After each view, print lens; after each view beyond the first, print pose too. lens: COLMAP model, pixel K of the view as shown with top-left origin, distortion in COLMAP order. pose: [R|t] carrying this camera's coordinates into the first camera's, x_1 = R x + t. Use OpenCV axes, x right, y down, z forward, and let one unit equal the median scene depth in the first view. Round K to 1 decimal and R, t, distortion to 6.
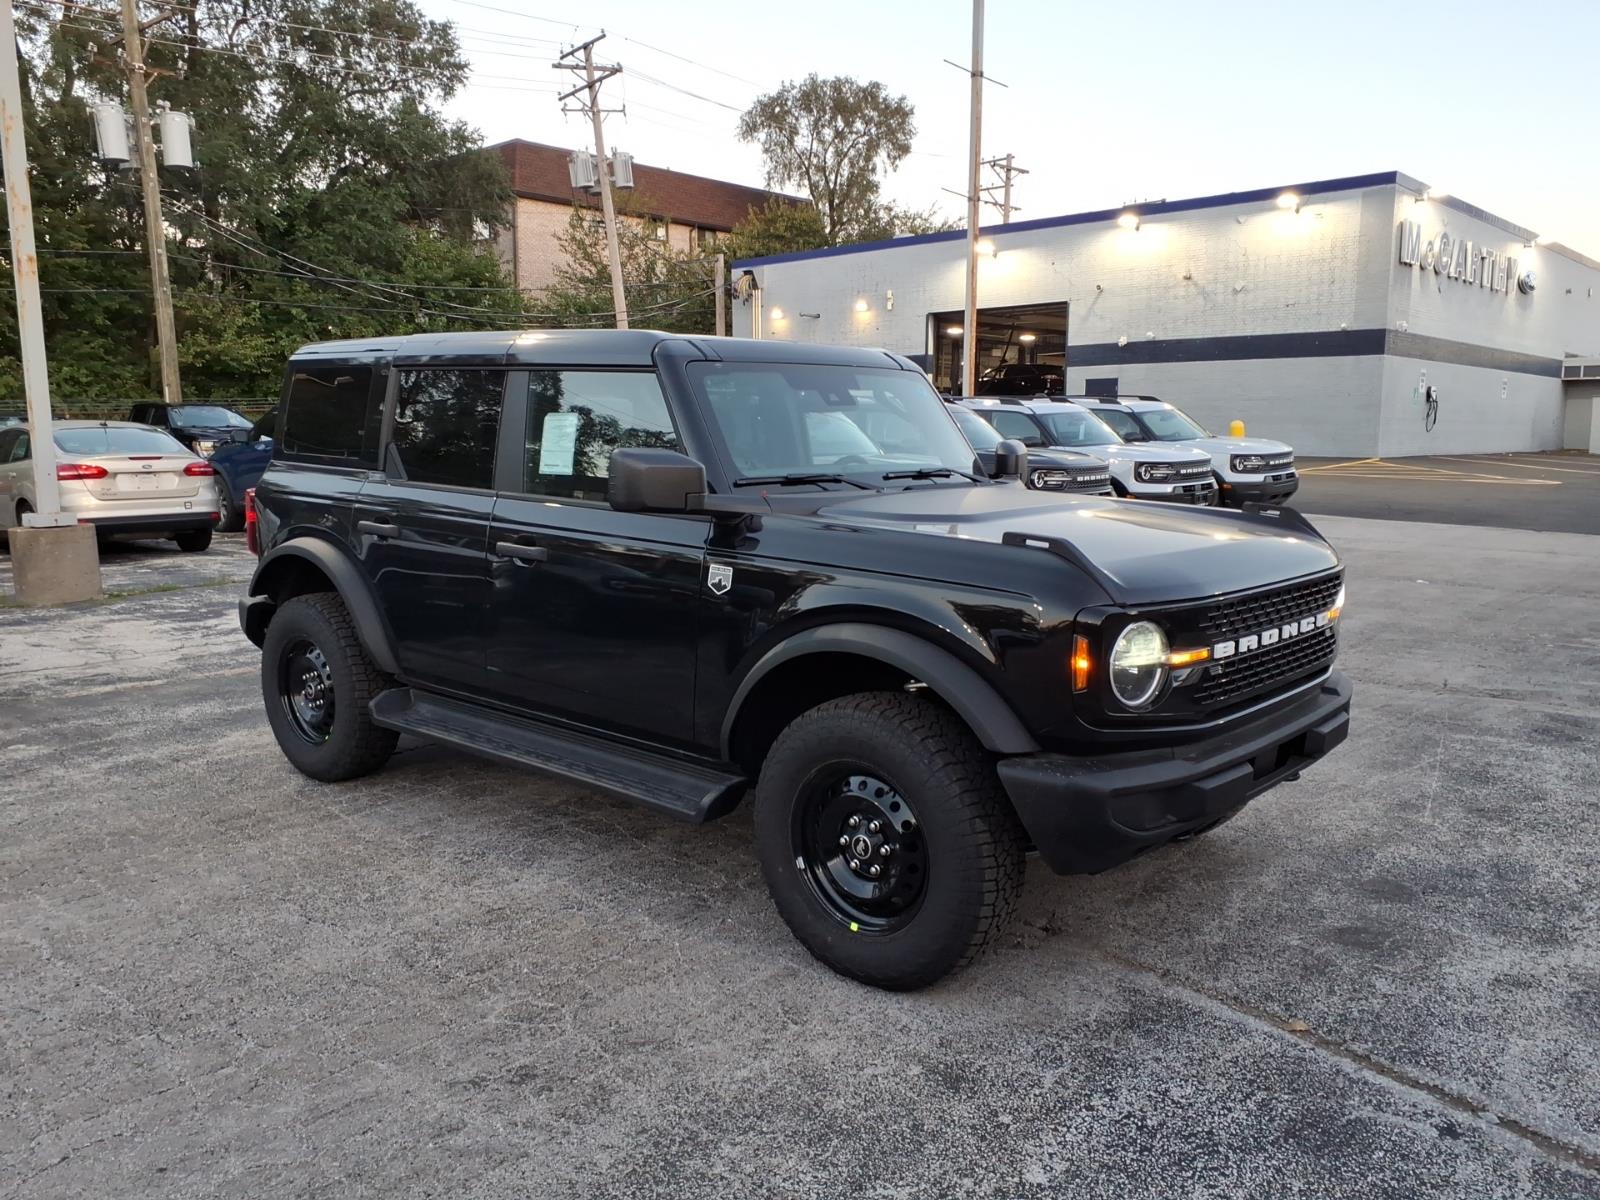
lens RADIAL K [[1282.0, 0, 798.0], [0, 1282.0, 598.8], [0, 0, 1]] dist [0.029976, -0.028122]
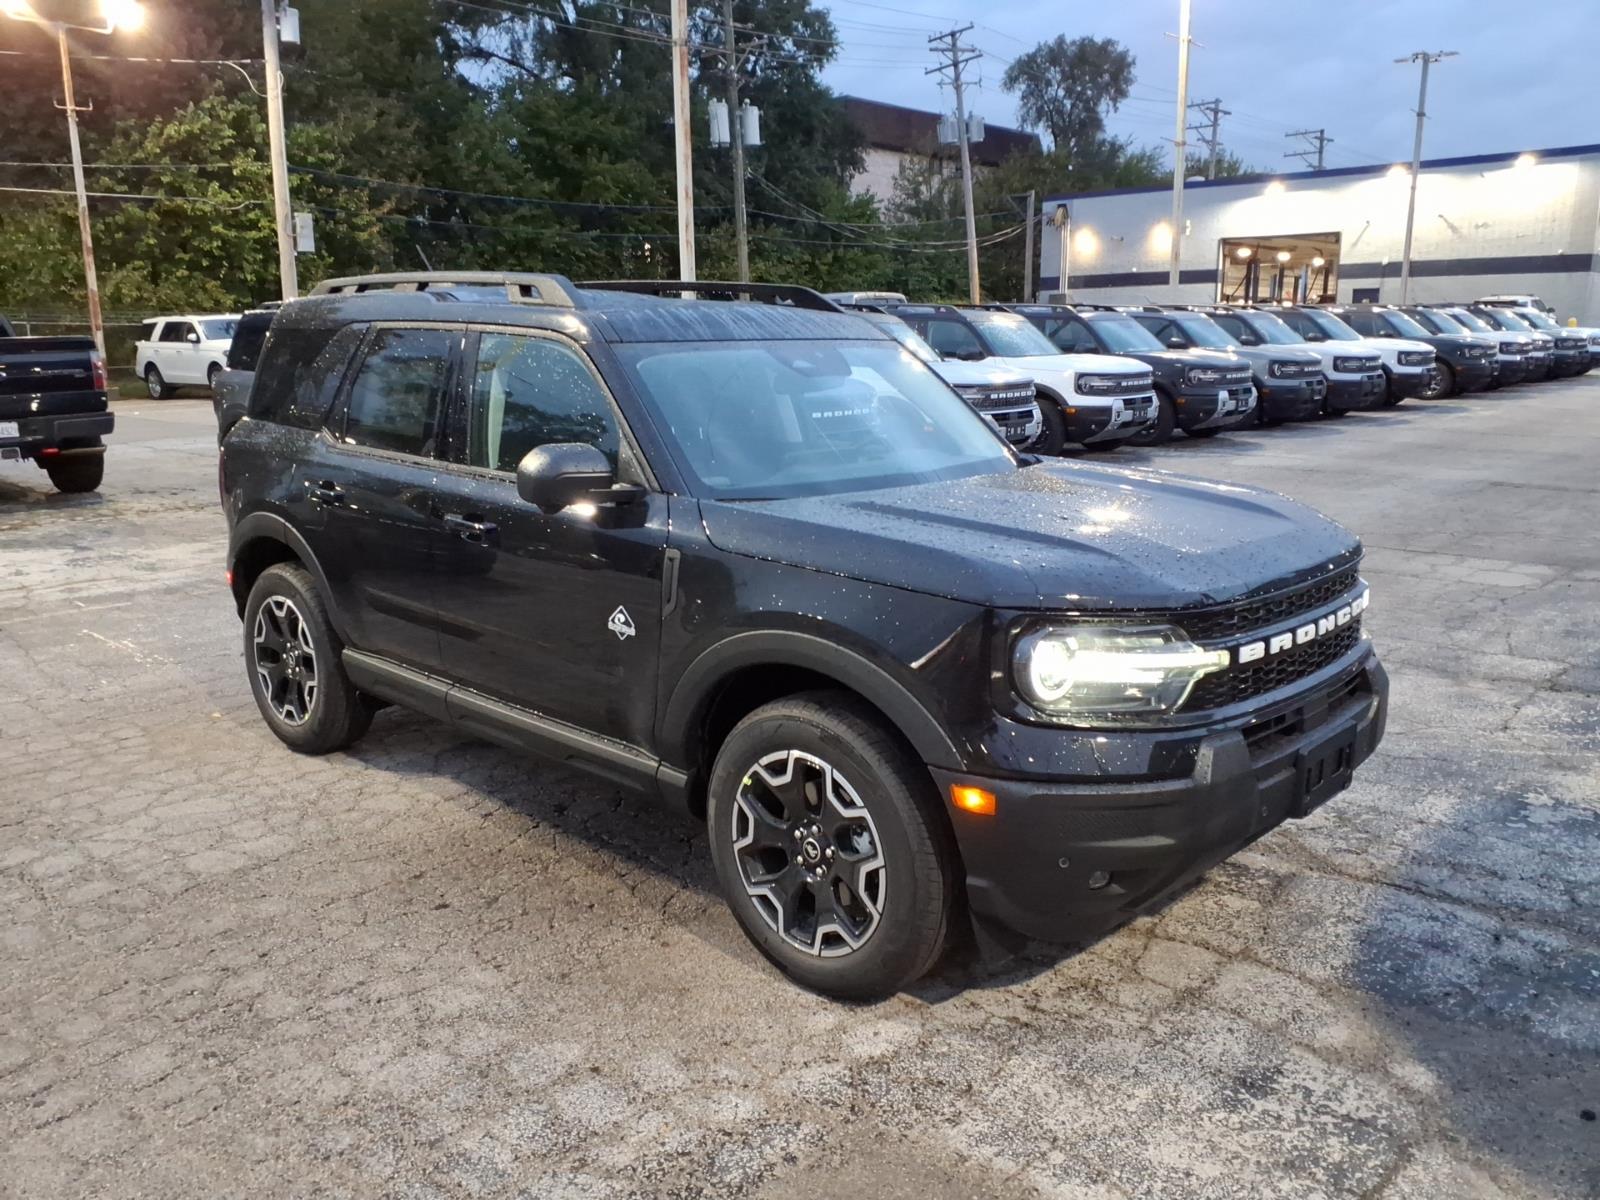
lens RADIAL K [[1282.0, 0, 784.5], [0, 1282.0, 602.0], [0, 0, 1]] dist [0.029976, -0.028122]
pose [[0.999955, -0.001904, -0.009318, -0.323351], [0.002621, 0.996991, 0.077478, 0.049018], [0.009143, -0.077498, 0.996951, -0.361044]]
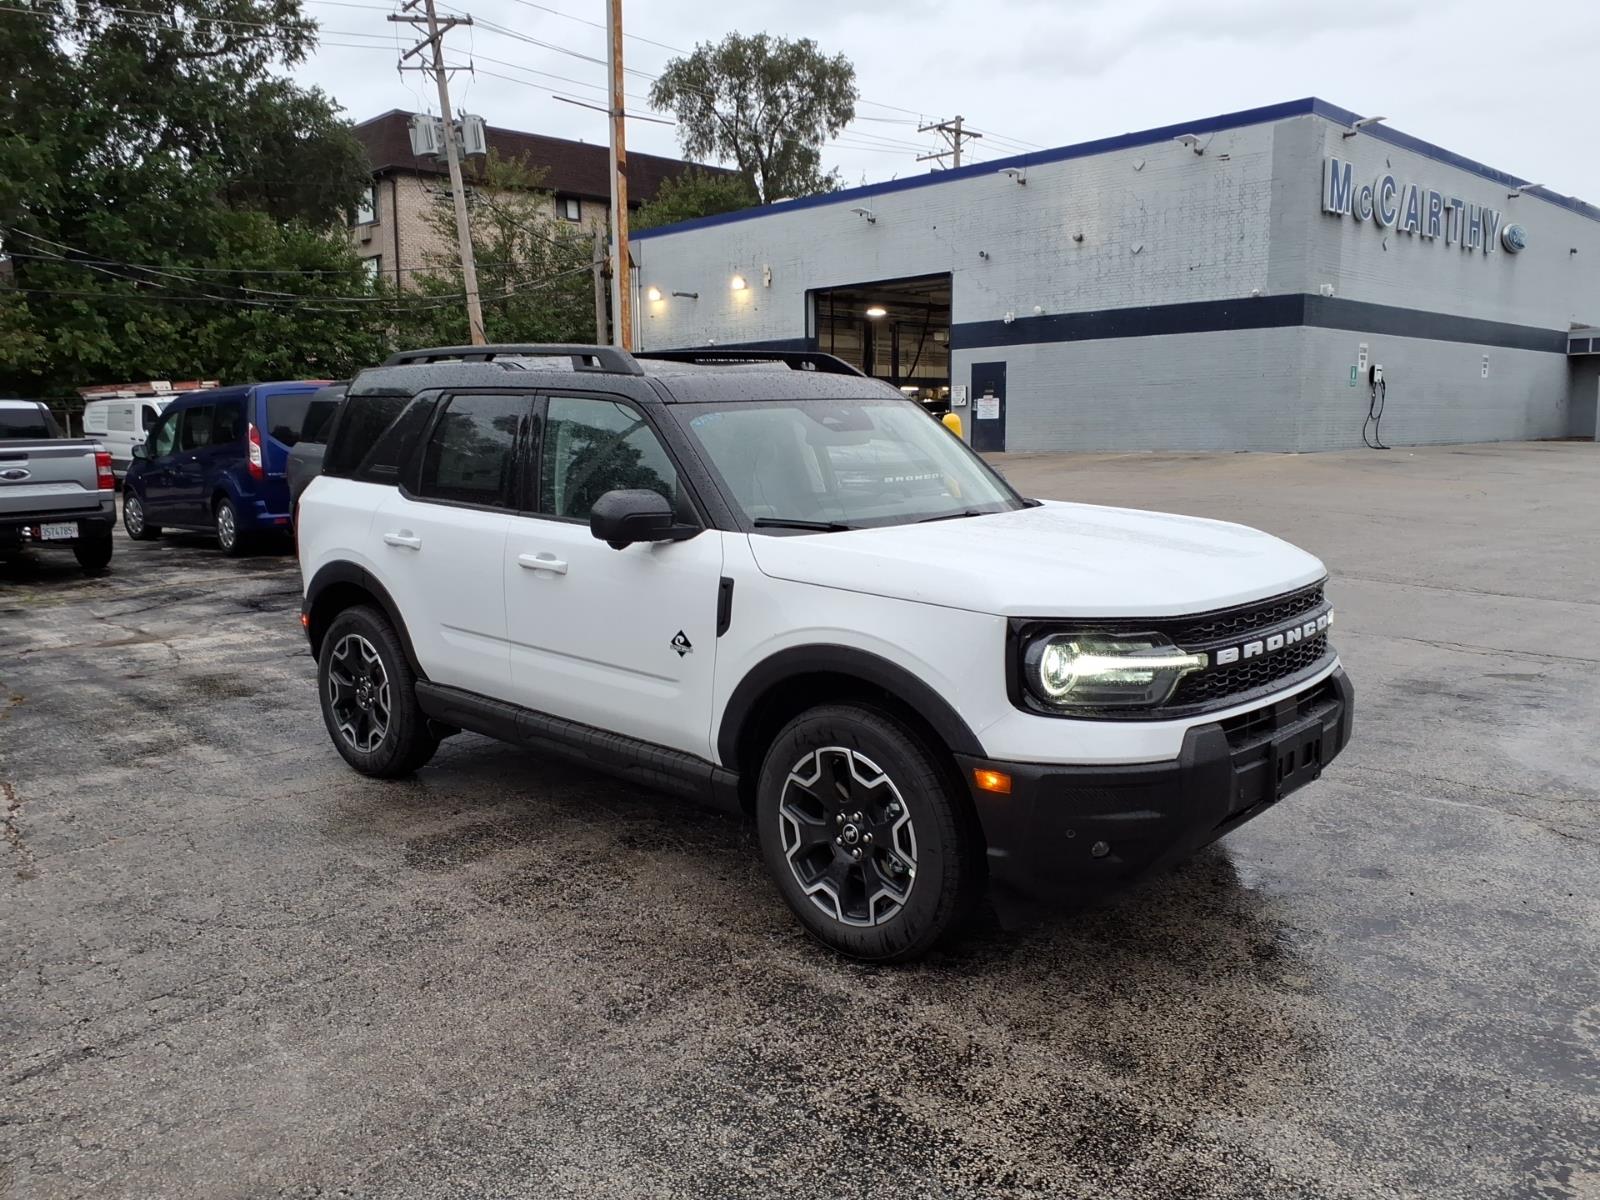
lens RADIAL K [[1282.0, 0, 794.9], [0, 1282.0, 591.4], [0, 0, 1]] dist [0.029976, -0.028122]
pose [[0.998678, -0.006842, -0.050952, 0.128486], [0.006826, 0.999977, -0.000485, -0.017913], [0.050954, 0.000137, 0.998701, 0.128487]]
